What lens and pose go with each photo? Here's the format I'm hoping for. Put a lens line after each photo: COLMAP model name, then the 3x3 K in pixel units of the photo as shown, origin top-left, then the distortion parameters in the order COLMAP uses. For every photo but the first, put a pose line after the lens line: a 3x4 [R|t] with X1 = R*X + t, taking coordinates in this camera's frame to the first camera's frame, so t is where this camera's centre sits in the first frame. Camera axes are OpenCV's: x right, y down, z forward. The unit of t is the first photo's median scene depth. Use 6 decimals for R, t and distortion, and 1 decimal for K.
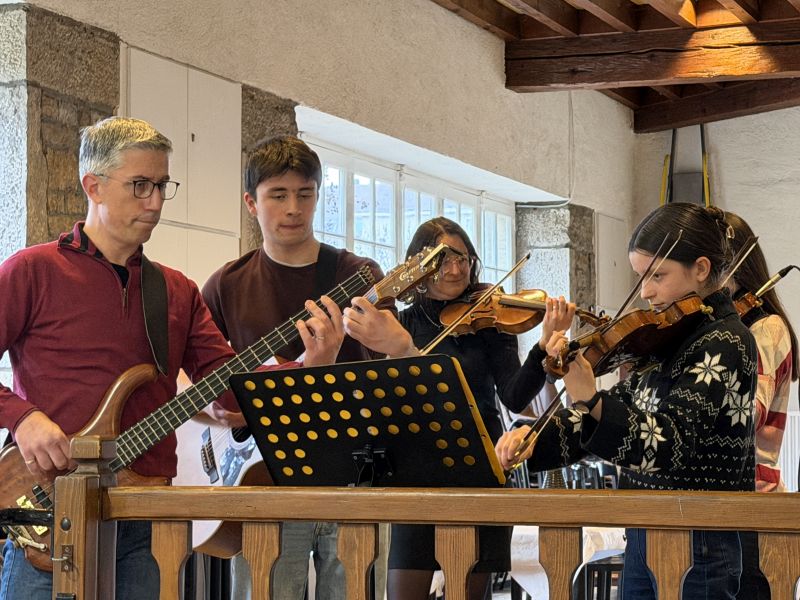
lens RADIAL K [[1935.0, 0, 400.2], [0, 1935.0, 298.5], [0, 0, 1]] dist [0.449295, 0.000000]
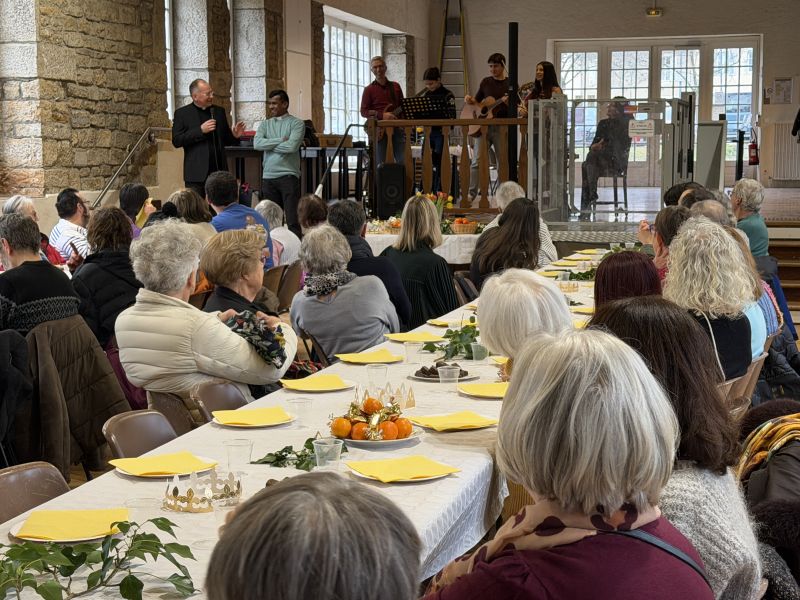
lens RADIAL K [[1440.6, 0, 399.5], [0, 1440.6, 300.1], [0, 0, 1]] dist [-0.003236, 0.000000]
pose [[0.990076, -0.021505, 0.138878, -0.188044], [-0.000640, 0.987522, 0.157479, -0.008693], [-0.140532, -0.156005, 0.977708, -0.810655]]
